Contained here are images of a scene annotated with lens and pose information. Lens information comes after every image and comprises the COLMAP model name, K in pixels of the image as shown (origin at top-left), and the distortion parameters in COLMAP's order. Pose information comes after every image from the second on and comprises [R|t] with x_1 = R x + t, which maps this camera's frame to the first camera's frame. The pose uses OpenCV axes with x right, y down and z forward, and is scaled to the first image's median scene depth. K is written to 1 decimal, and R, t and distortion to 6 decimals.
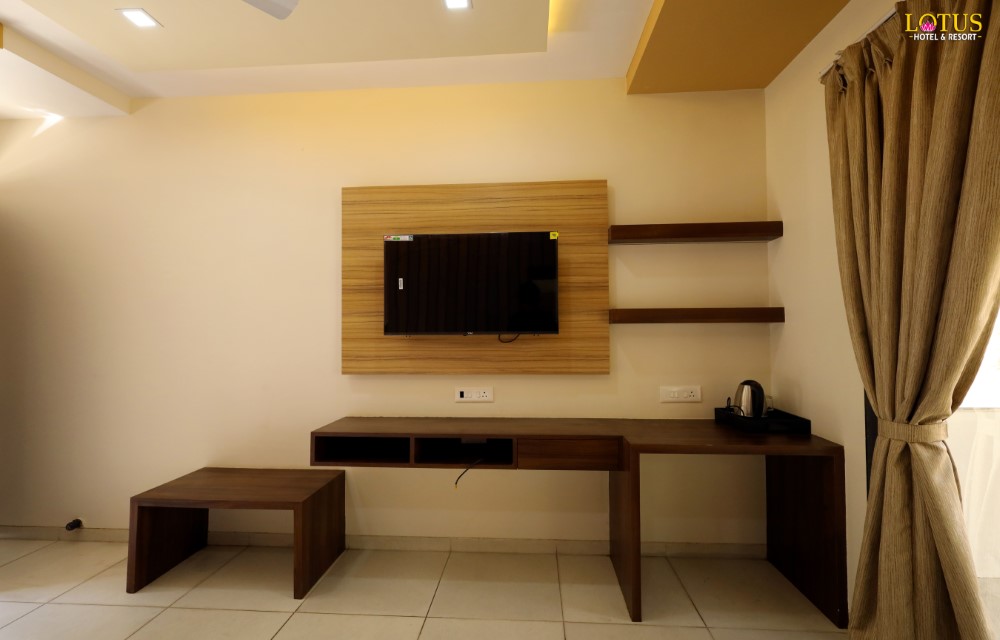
lens RADIAL K [[465.8, 0, 503.4], [0, 465.8, 319.8], [0, 0, 1]] dist [0.002494, 0.000286]
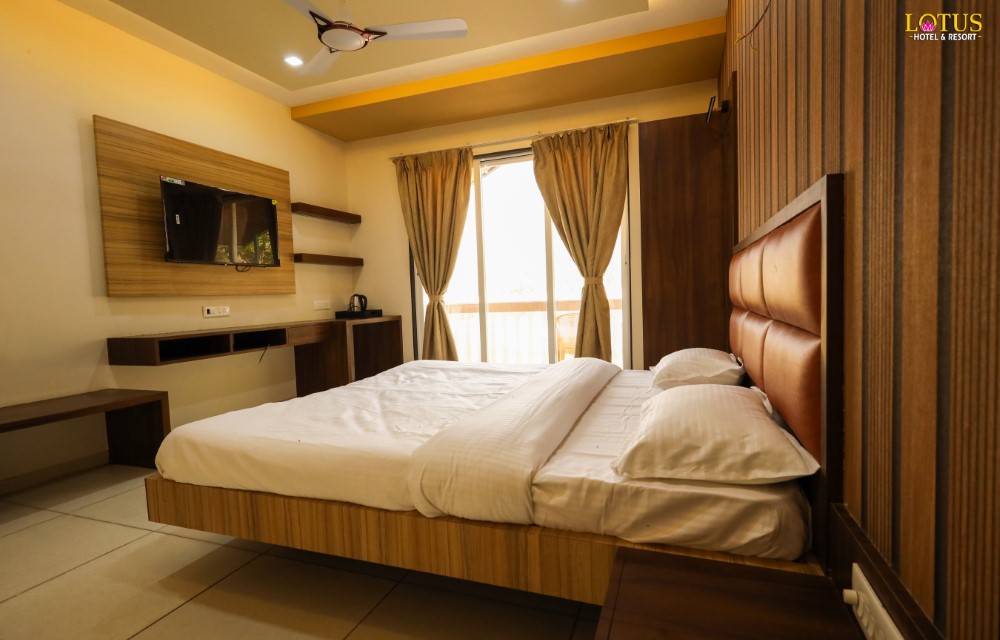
lens RADIAL K [[491.8, 0, 500.0], [0, 491.8, 320.0], [0, 0, 1]] dist [0.000927, 0.000035]
pose [[0.281723, -0.053810, 0.957986, -1.210865], [0.013077, 0.998549, 0.052243, 0.127335], [-0.959407, -0.002190, 0.282018, -0.167938]]
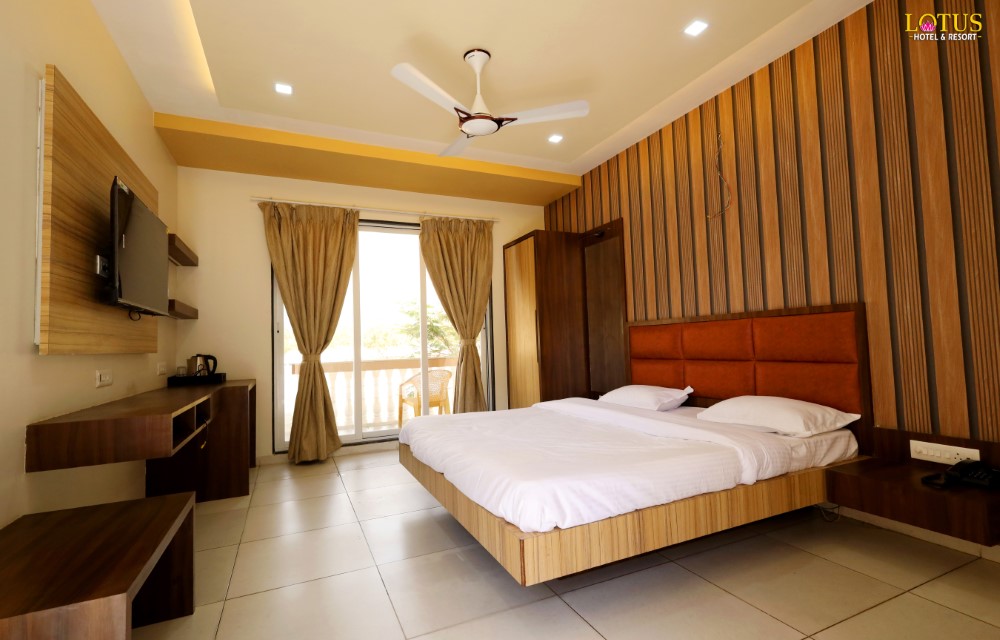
lens RADIAL K [[465.8, 0, 503.4], [0, 465.8, 319.8], [0, 0, 1]] dist [0.002494, 0.000286]
pose [[-0.488002, 0.069937, 0.870036, -1.245498], [0.017957, 0.997378, -0.070101, 0.131120], [-0.872658, -0.018586, -0.487979, 0.802157]]
